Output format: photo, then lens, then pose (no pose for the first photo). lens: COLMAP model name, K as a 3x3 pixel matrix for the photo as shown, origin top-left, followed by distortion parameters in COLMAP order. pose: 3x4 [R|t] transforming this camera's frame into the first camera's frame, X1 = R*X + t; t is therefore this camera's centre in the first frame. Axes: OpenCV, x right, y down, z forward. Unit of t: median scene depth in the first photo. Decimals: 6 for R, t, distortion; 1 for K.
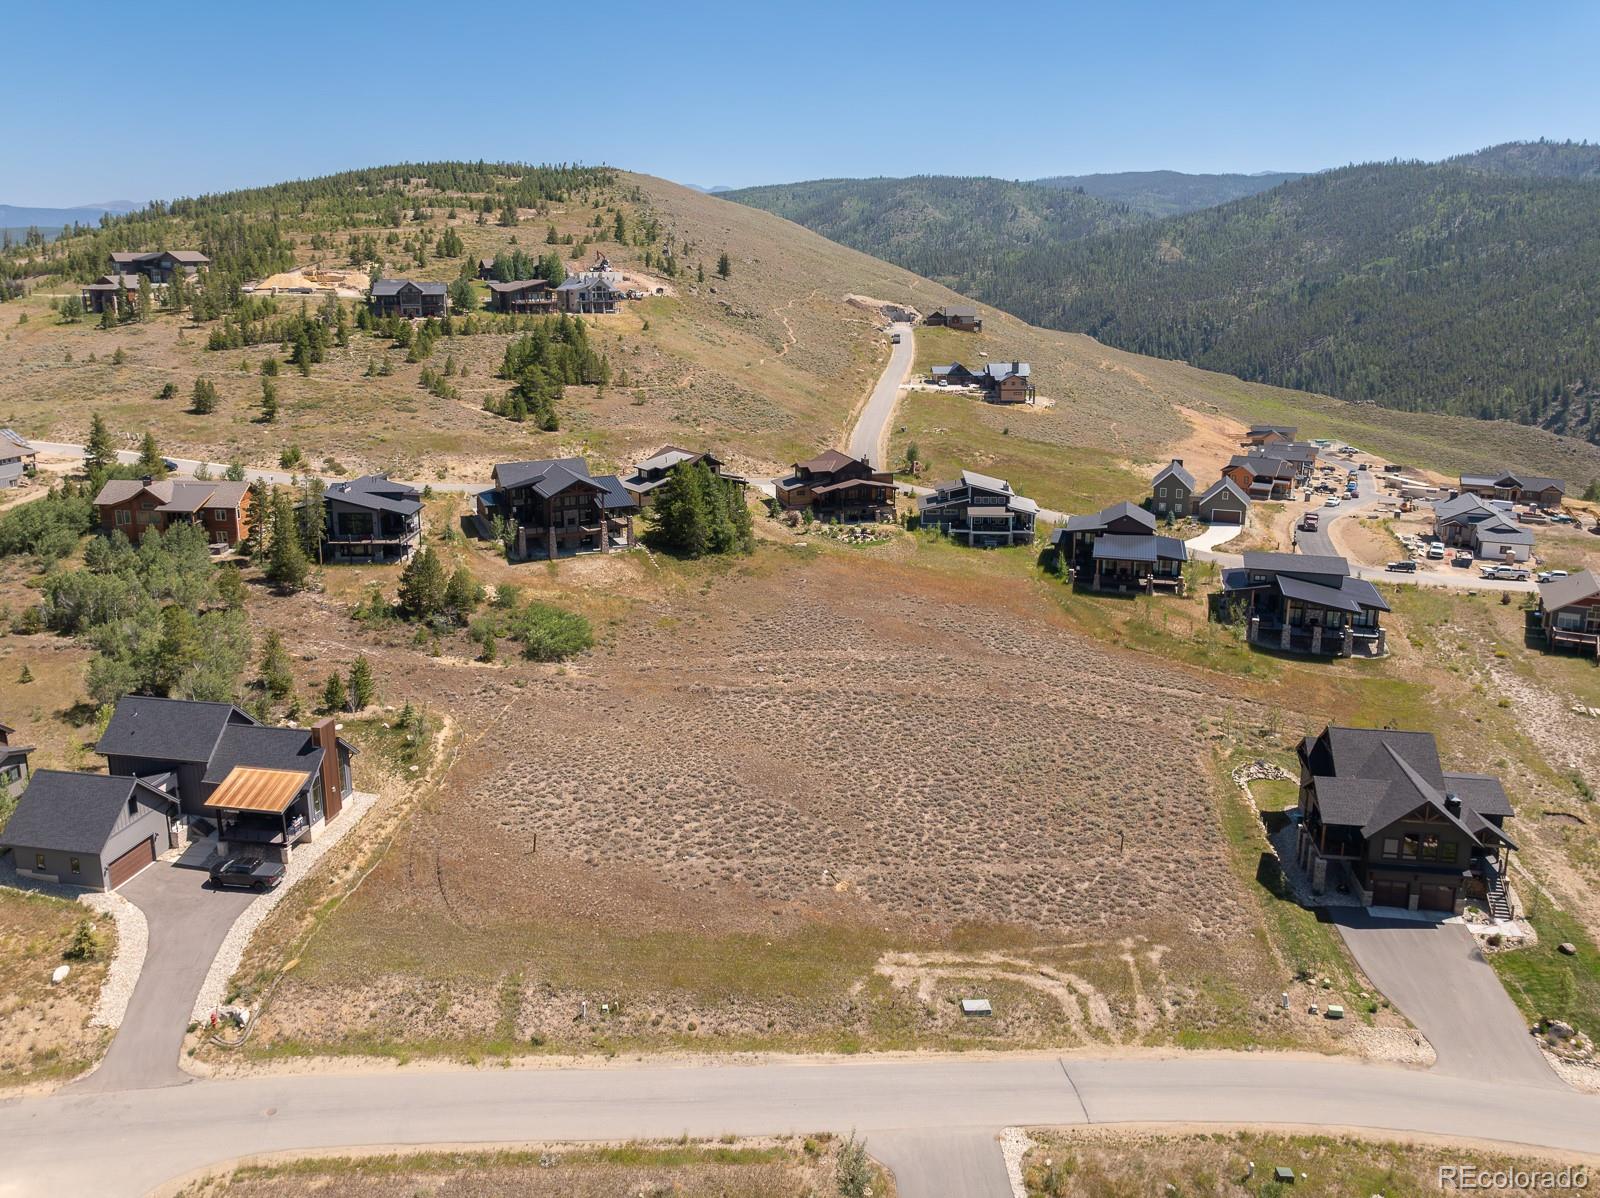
lens RADIAL K [[1166.7, 0, 812.7], [0, 1166.7, 435.1], [0, 0, 1]] dist [-0.025123, 0.004460]
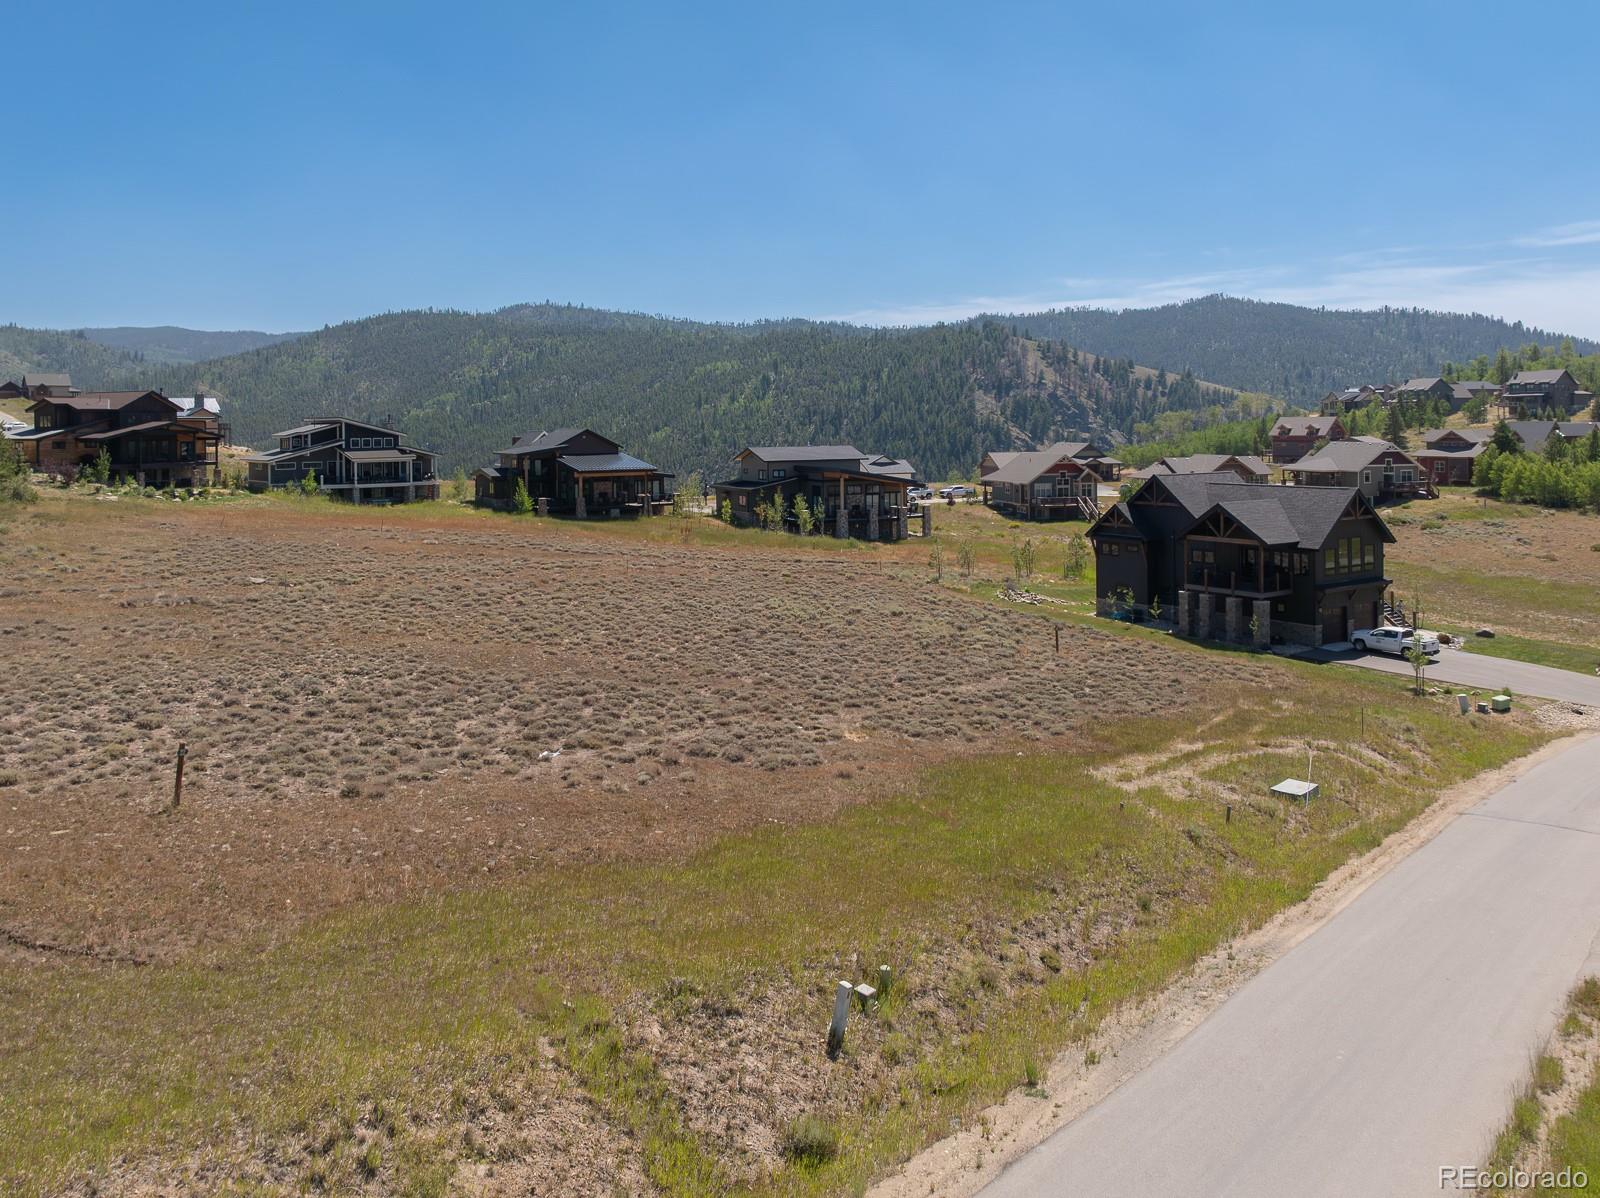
lens RADIAL K [[1249.0, 0, 769.3], [0, 1249.0, 421.9], [0, 0, 1]] dist [-0.024781, 0.008116]
pose [[0.736680, -0.010156, 0.676166, -0.340342], [0.115251, 0.987144, -0.110739, 0.299218], [-0.666348, 0.159508, 0.728380, 0.595420]]
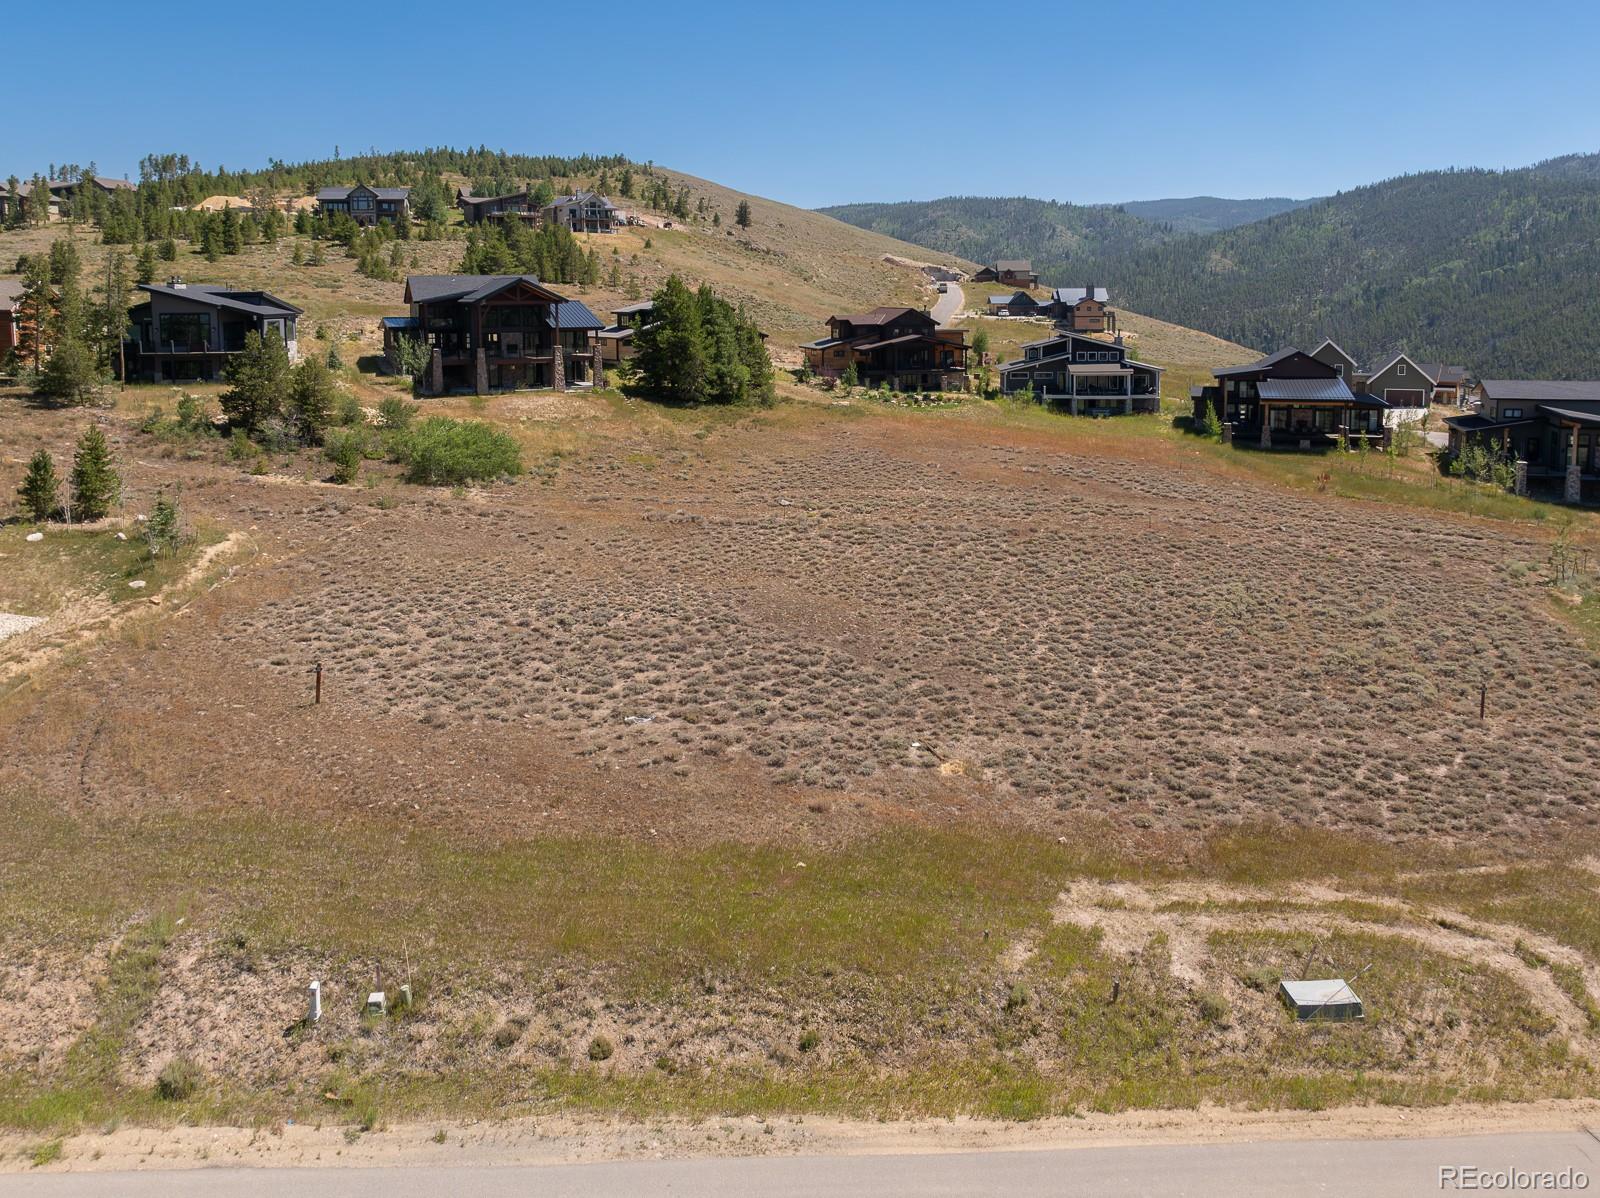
lens RADIAL K [[1222.9, 0, 841.2], [0, 1222.9, 364.3], [0, 0, 1]] dist [-0.026678, 0.008082]
pose [[0.999962, -0.008710, 0.000338, -0.018628], [0.008703, 0.995518, -0.094167, 0.258454], [0.000484, 0.094166, 0.995556, 0.464201]]
